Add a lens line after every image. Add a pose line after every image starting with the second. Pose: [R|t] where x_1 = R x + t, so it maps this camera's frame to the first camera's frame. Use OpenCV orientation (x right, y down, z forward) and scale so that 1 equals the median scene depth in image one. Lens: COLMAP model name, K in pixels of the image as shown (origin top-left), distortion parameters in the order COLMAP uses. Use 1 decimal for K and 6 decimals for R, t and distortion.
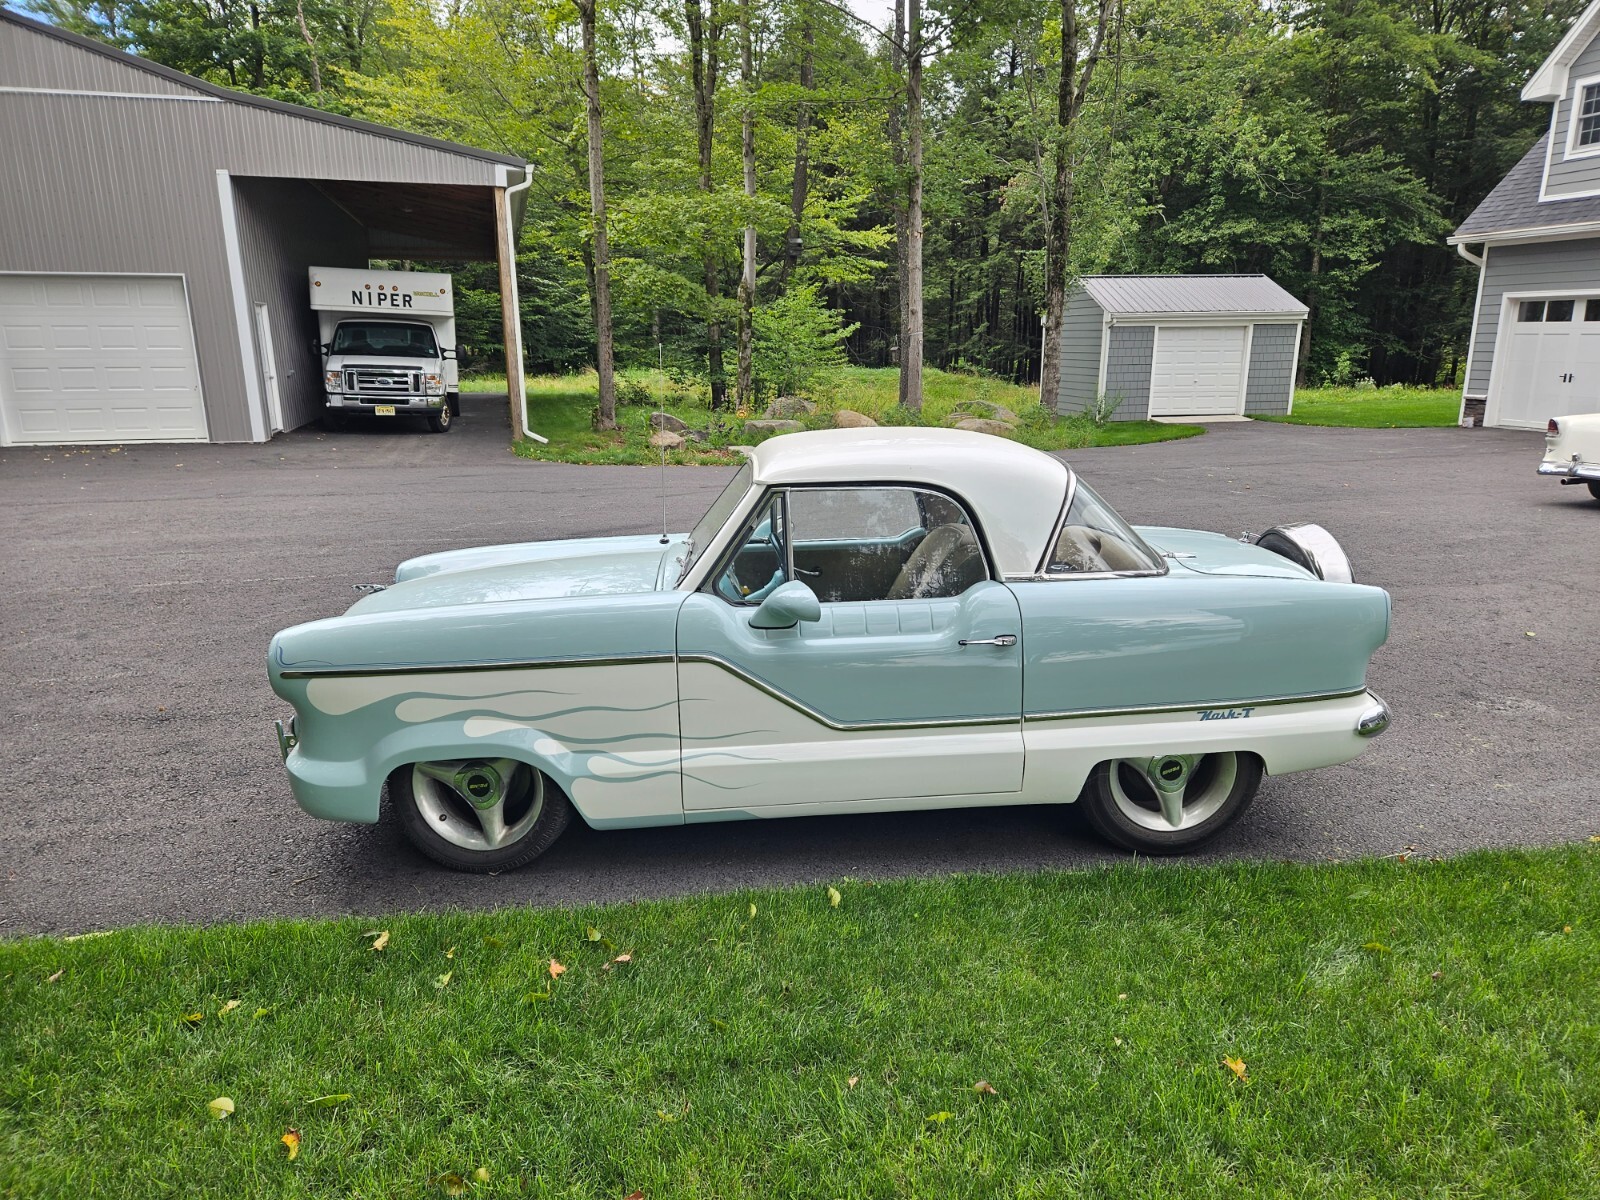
lens RADIAL K [[1063.8, 0, 802.2], [0, 1063.8, 607.2], [0, 0, 1]] dist [0.067697, -0.056033]
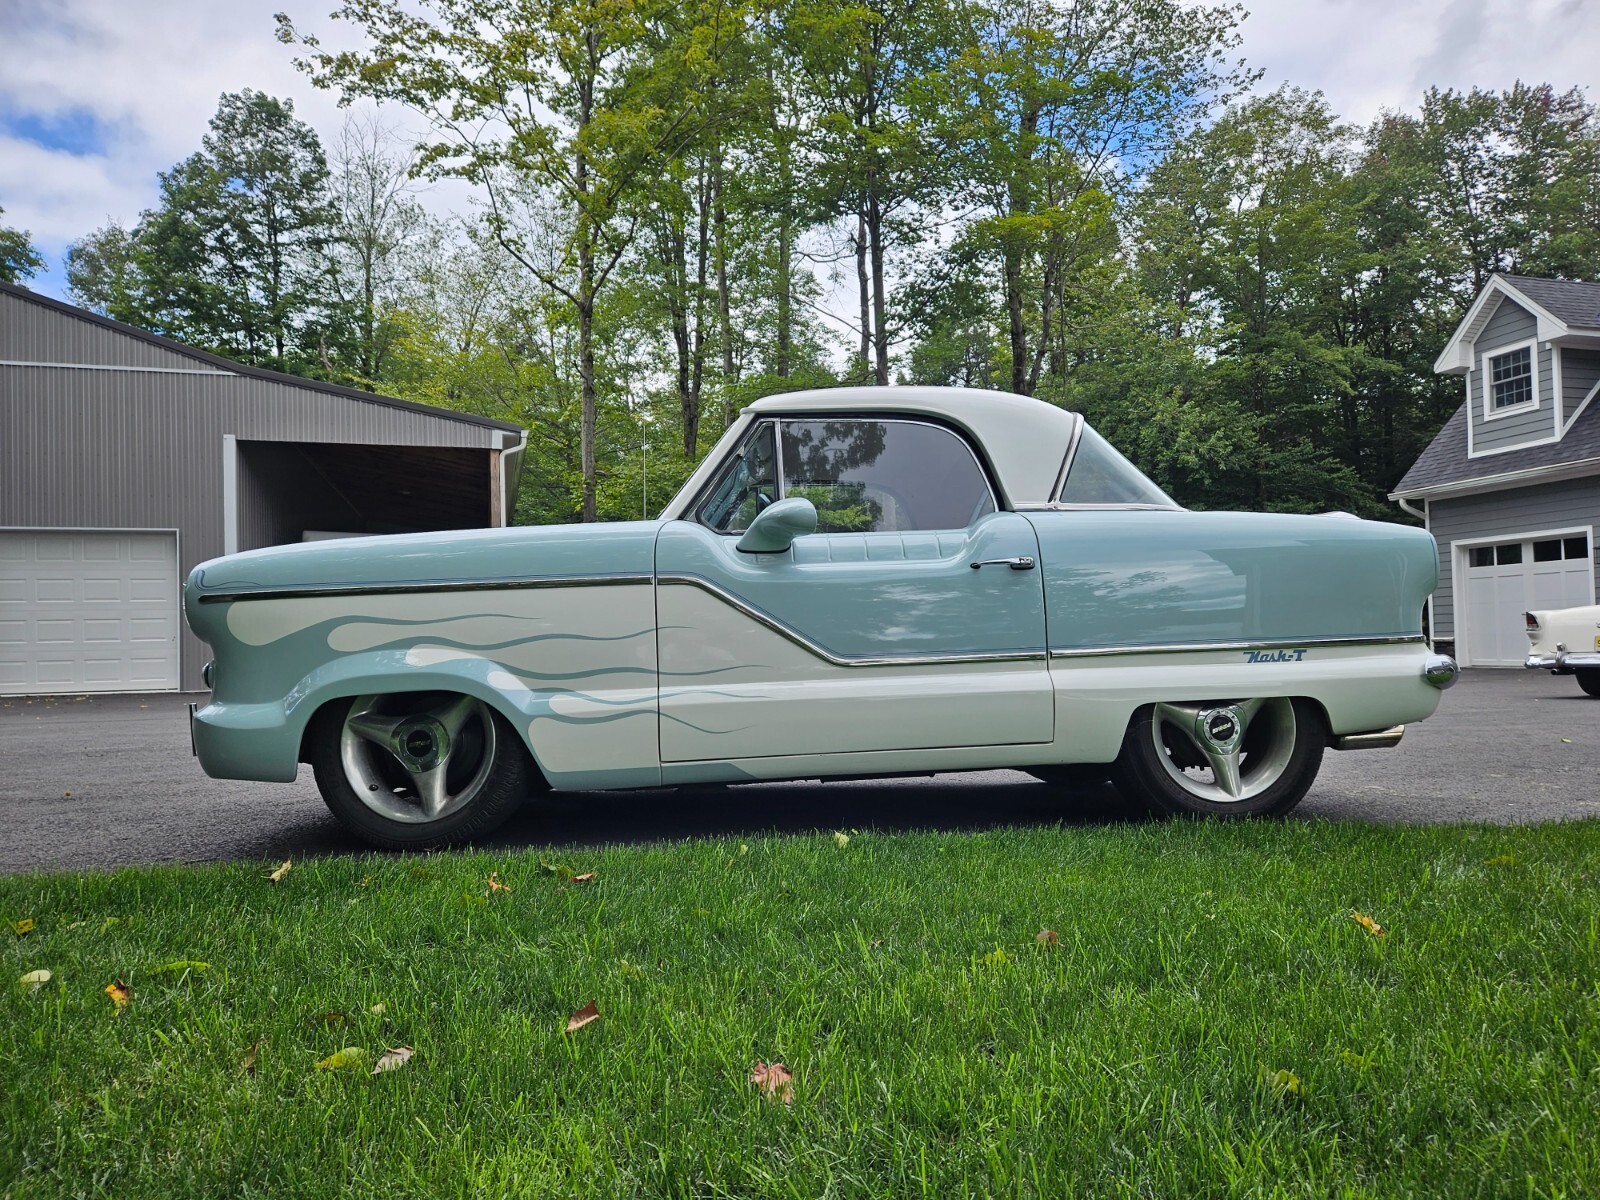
lens RADIAL K [[1063.8, 0, 803.0], [0, 1063.8, 606.9], [0, 0, 1]] dist [0.067697, -0.056033]
pose [[0.999666, -0.015494, 0.020683, -0.002215], [0.020636, 0.960367, -0.277973, 0.052102], [-0.015556, 0.278307, 0.960366, 0.025024]]
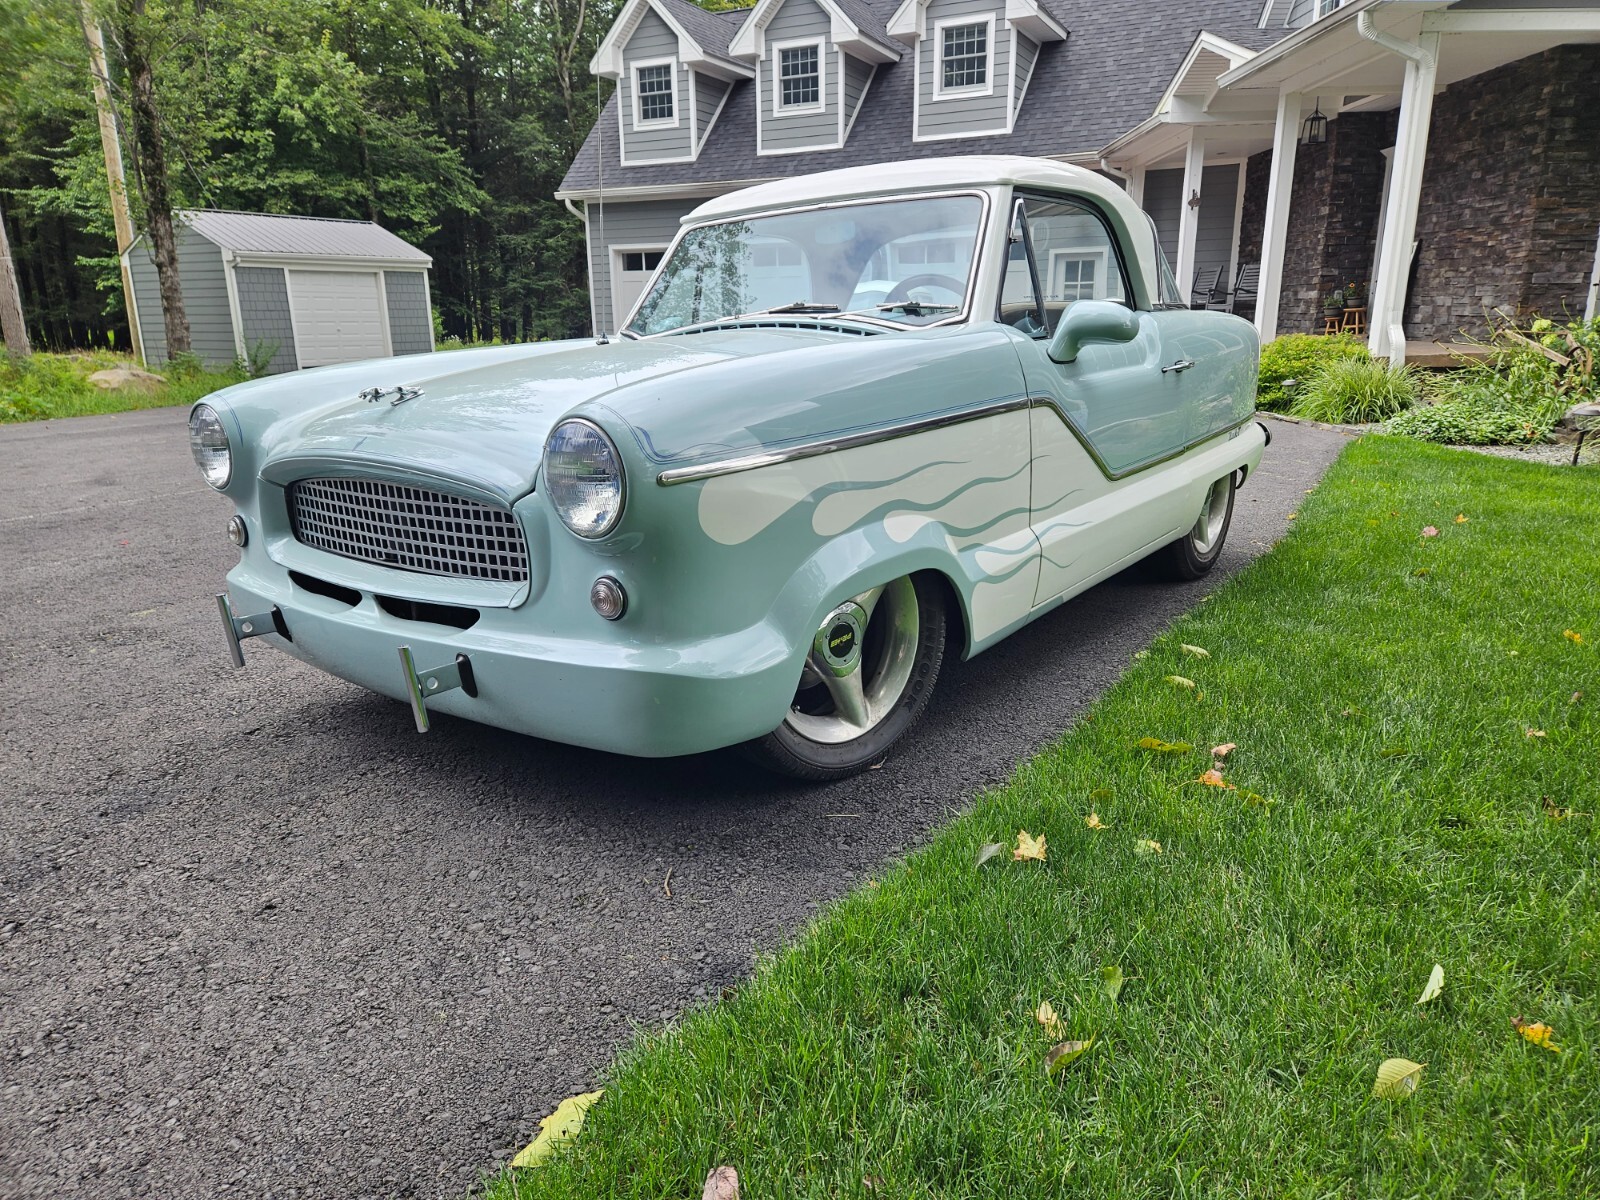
lens RADIAL K [[1063.8, 0, 802.4], [0, 1063.8, 602.3], [0, 0, 1]] dist [0.067697, -0.056033]
pose [[0.661022, -0.199324, 0.723408, -0.131805], [0.189397, 0.977178, 0.096183, 0.013594], [-0.726071, 0.073432, 0.683688, 0.098918]]
